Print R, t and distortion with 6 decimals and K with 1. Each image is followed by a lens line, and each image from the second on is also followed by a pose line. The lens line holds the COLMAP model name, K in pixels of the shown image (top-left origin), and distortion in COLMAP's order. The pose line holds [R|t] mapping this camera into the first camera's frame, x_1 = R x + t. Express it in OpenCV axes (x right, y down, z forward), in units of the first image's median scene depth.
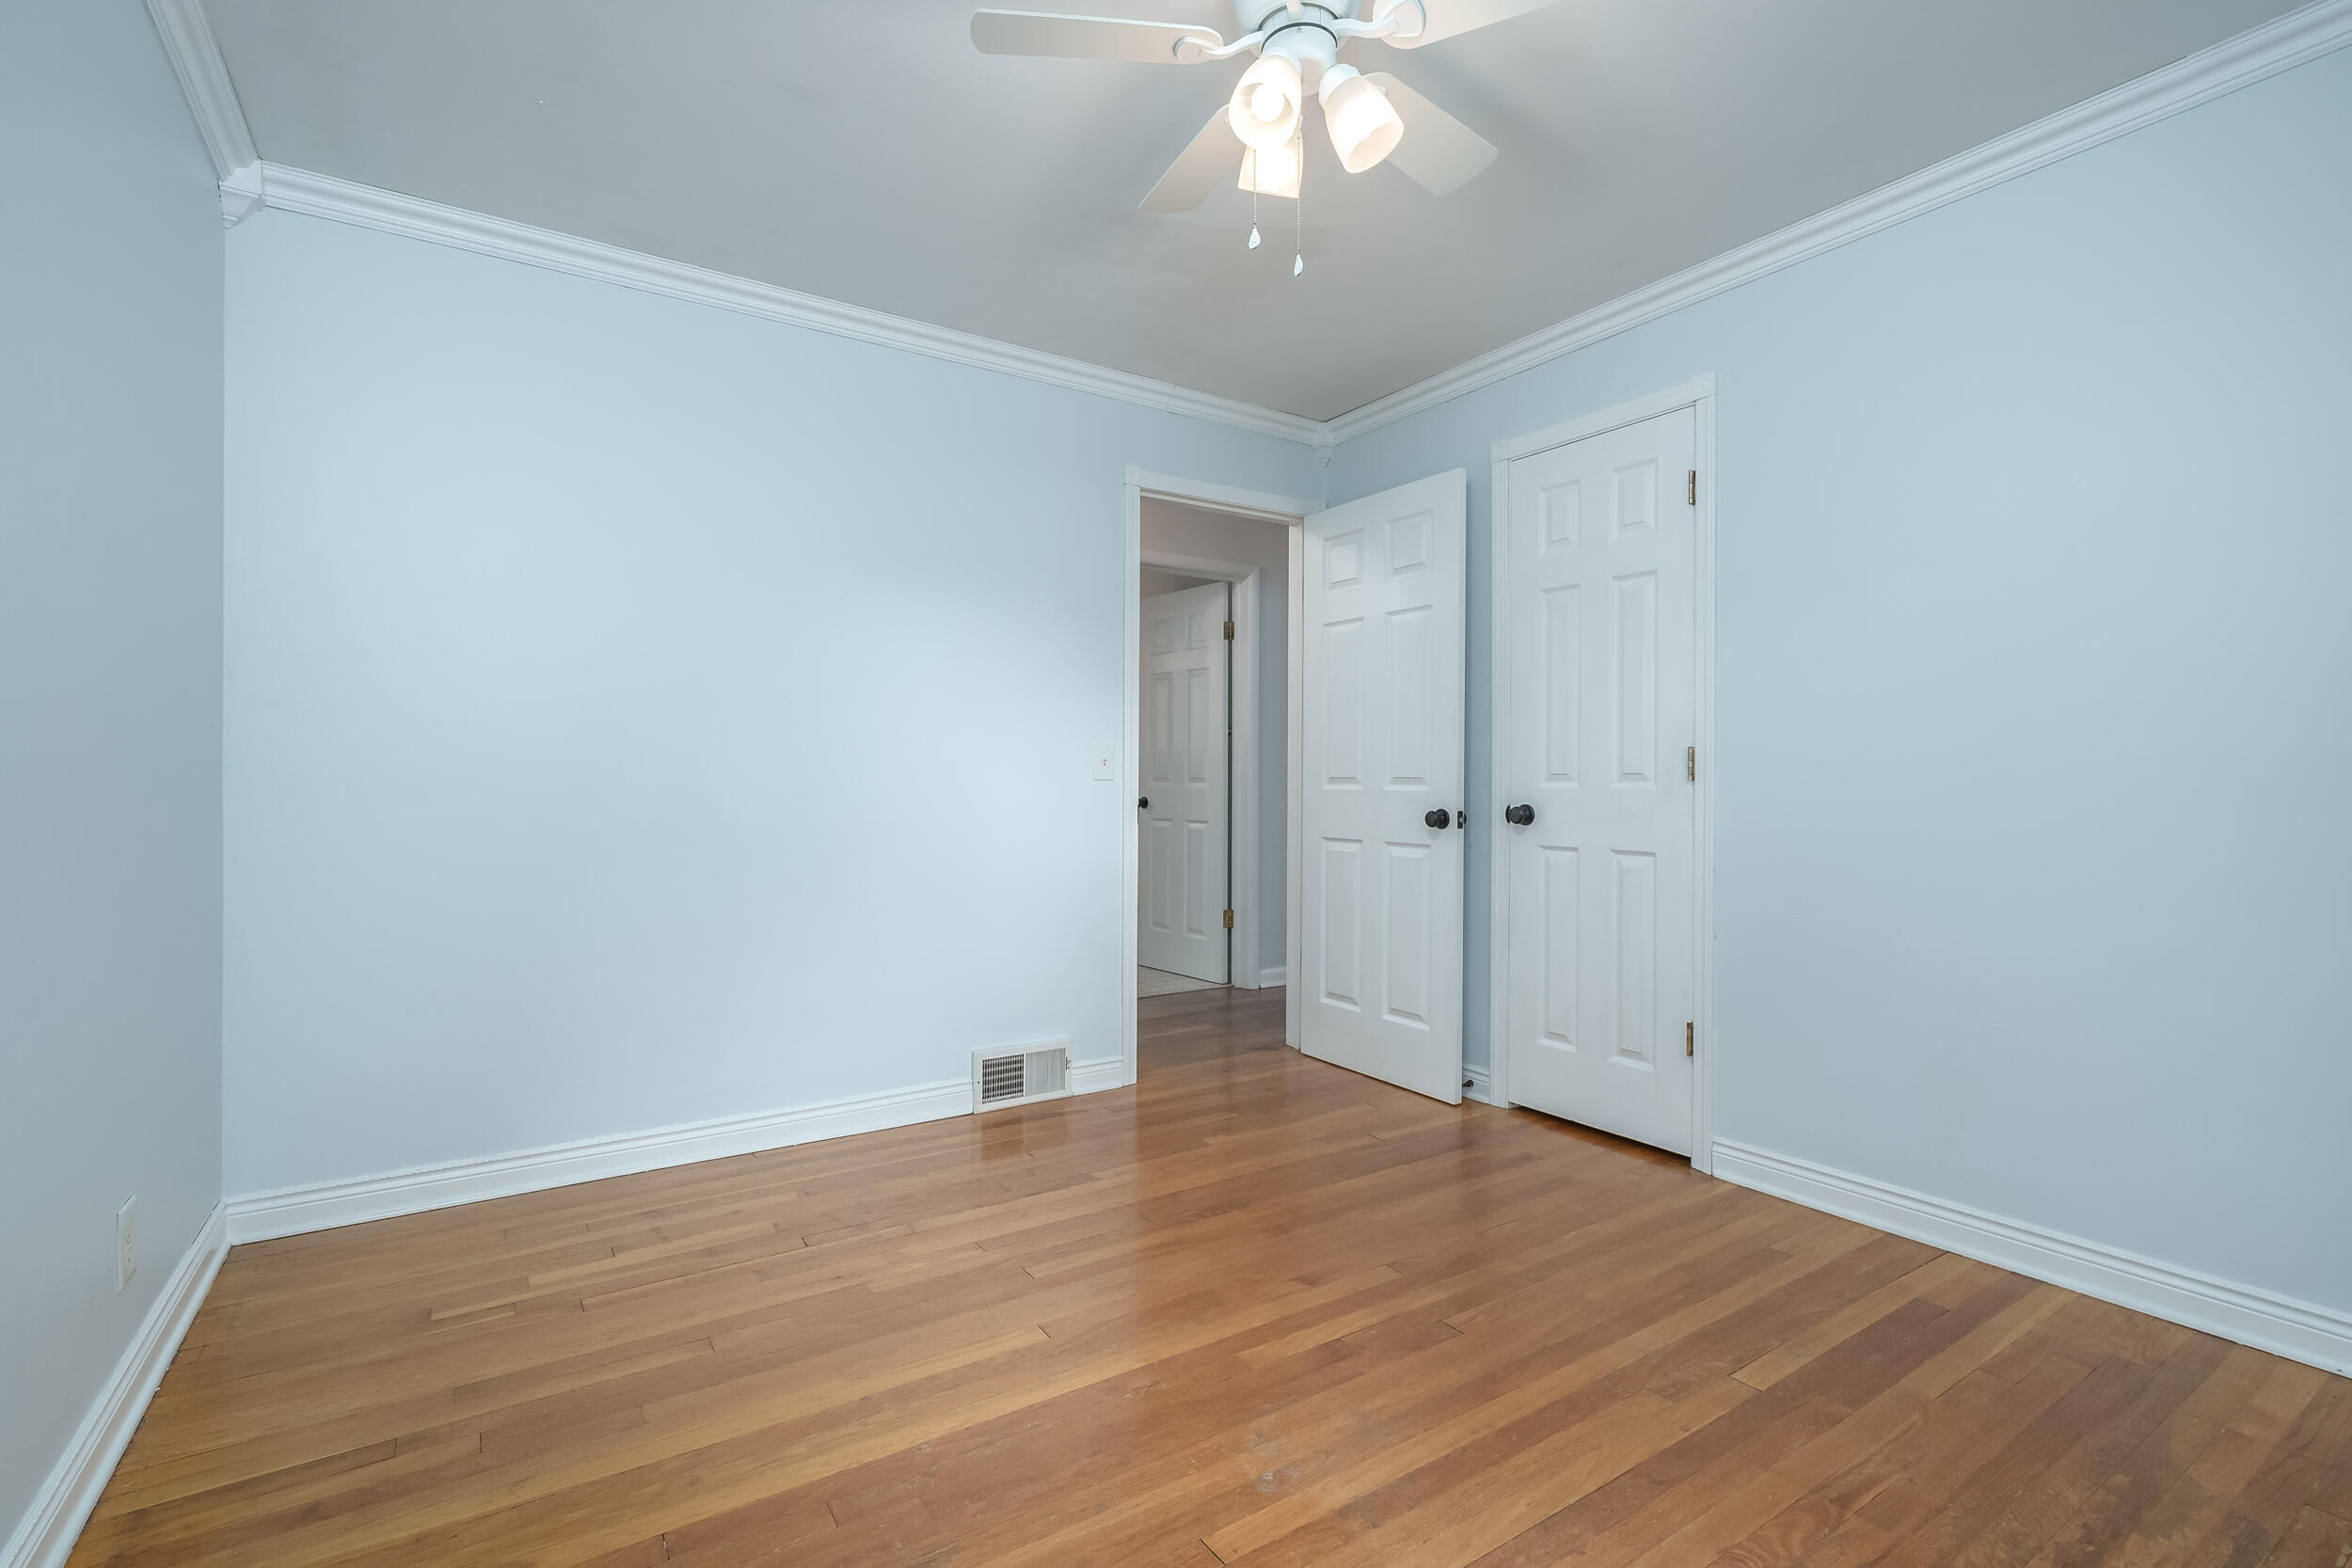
lens RADIAL K [[1088.6, 0, 1178.2], [0, 1088.6, 799.2], [0, 0, 1]] dist [-0.004004, 0.001068]
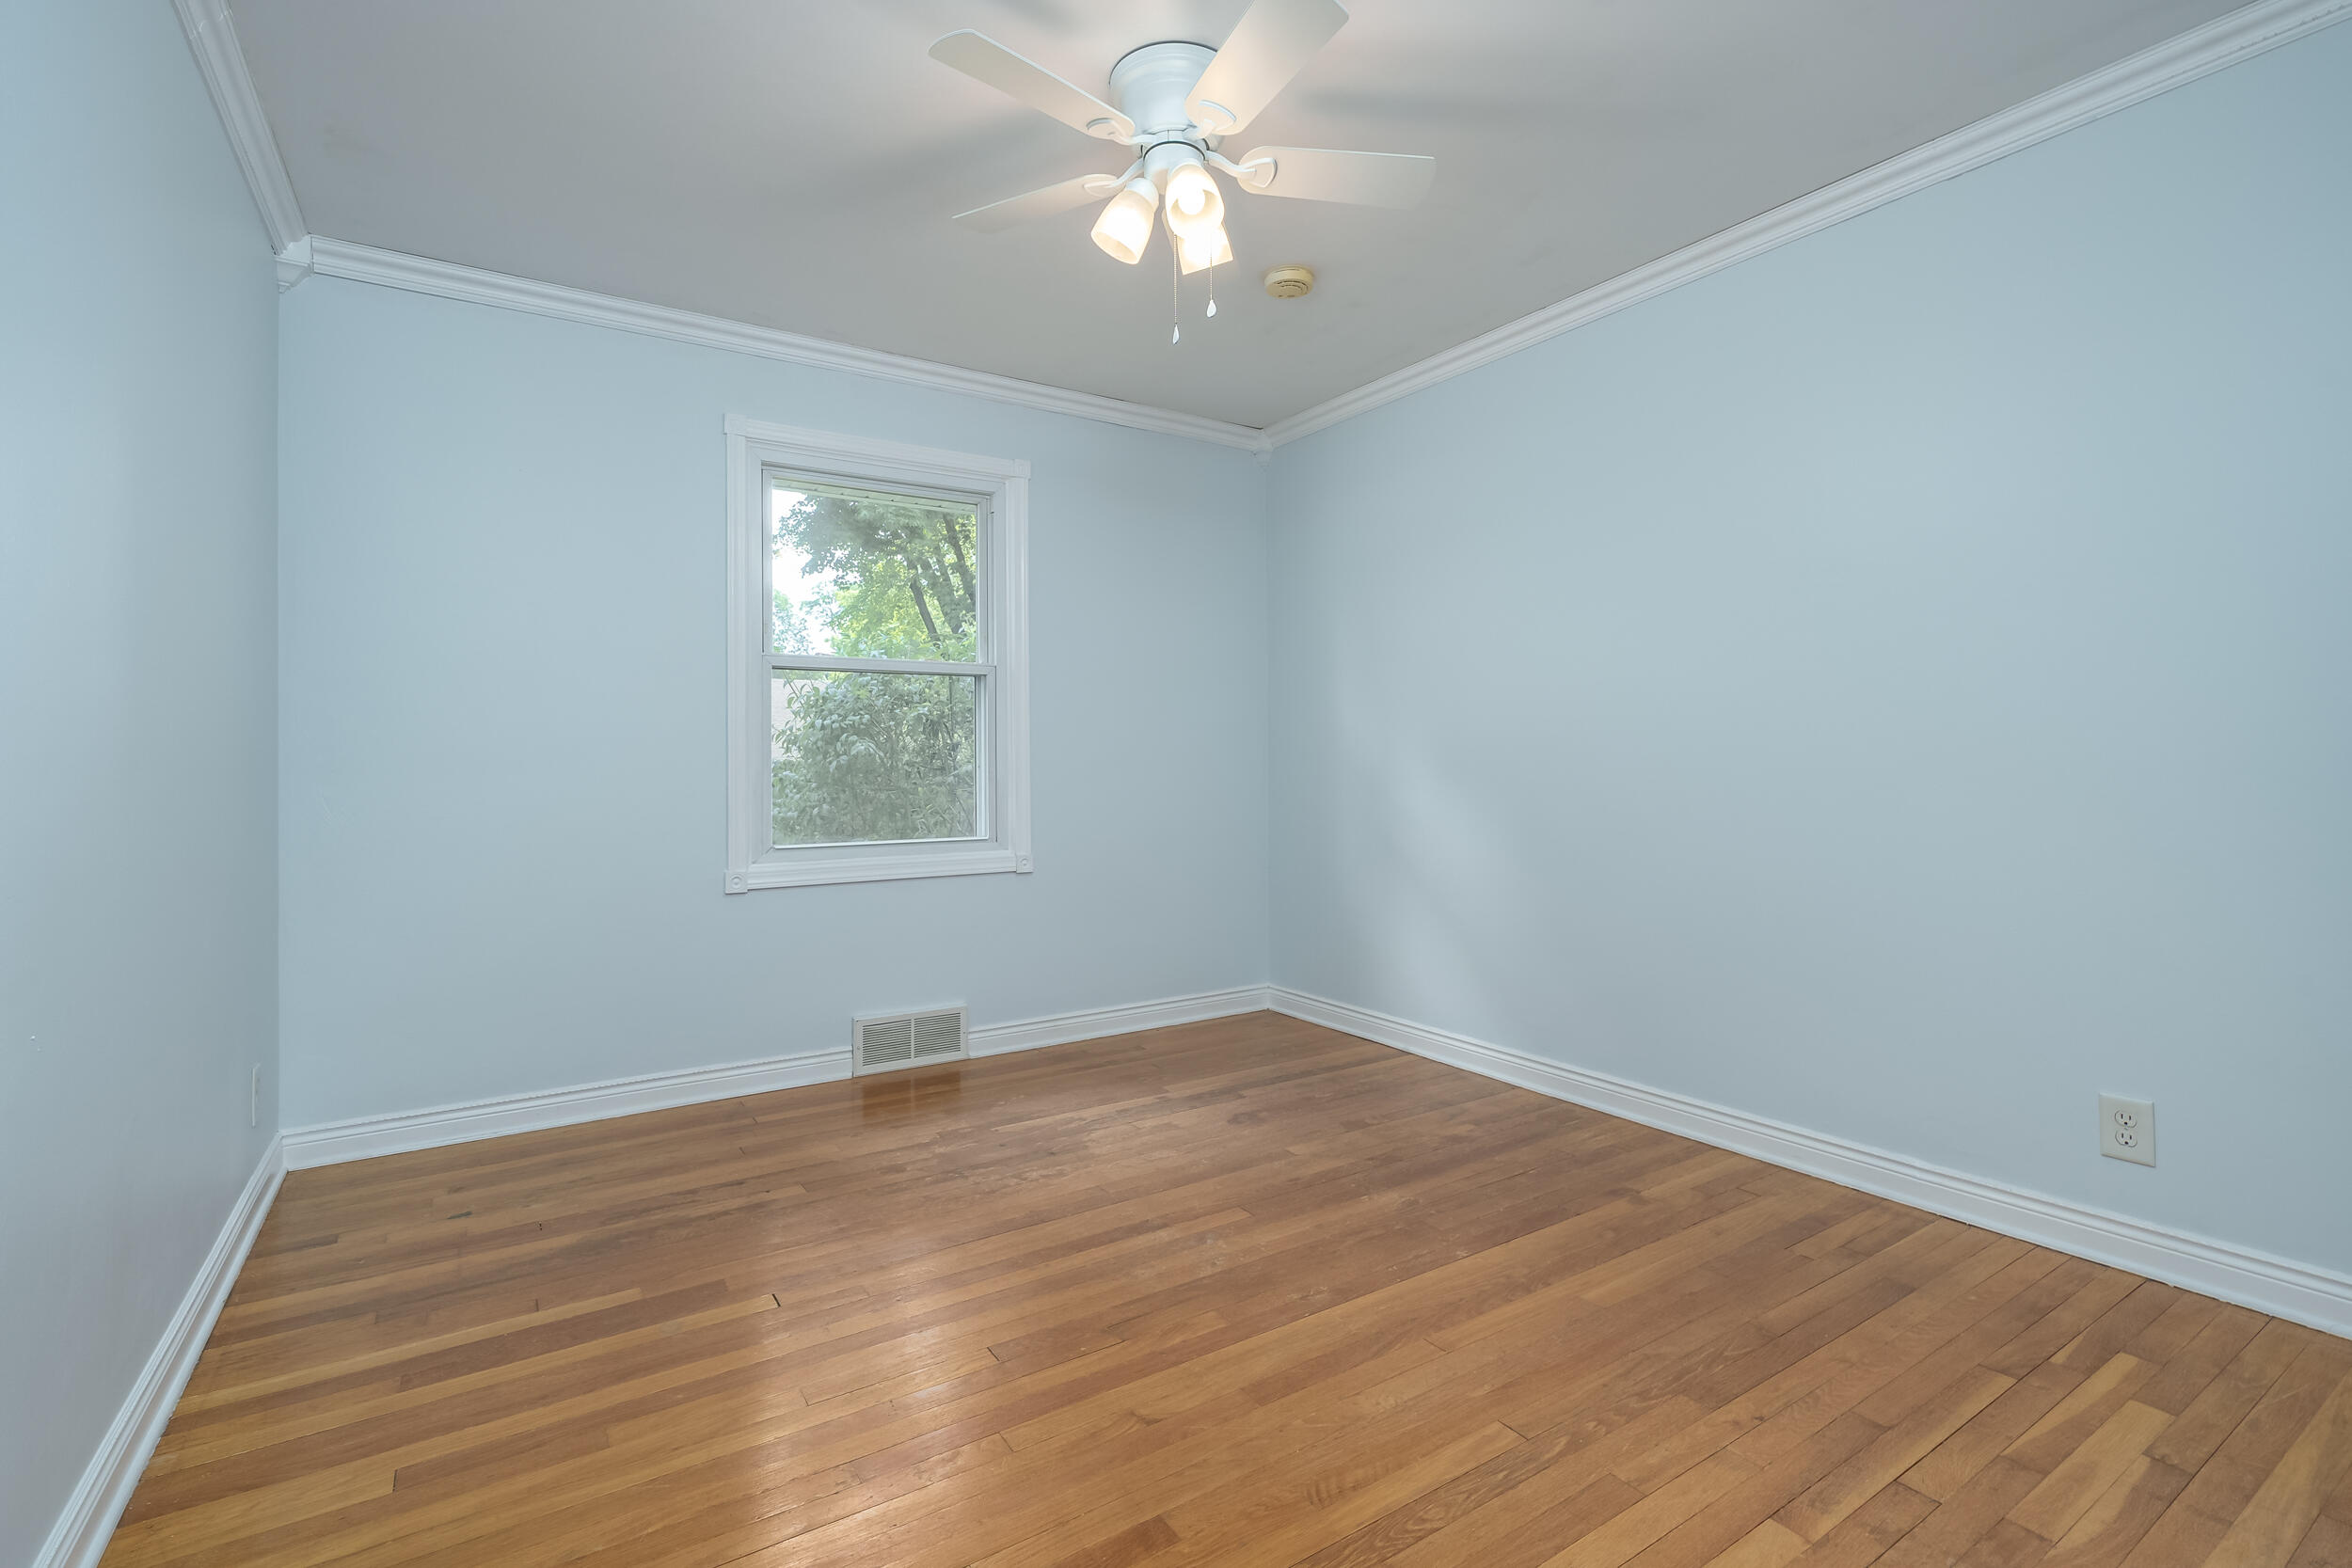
lens RADIAL K [[1088.6, 0, 1180.5], [0, 1088.6, 763.7], [0, 0, 1]] dist [-0.004004, 0.001068]
pose [[0.999930, -0.009716, -0.006697, 0.087903], [0.009650, 0.999905, -0.009892, -0.001651], [0.006793, 0.009827, 0.999929, -0.149104]]
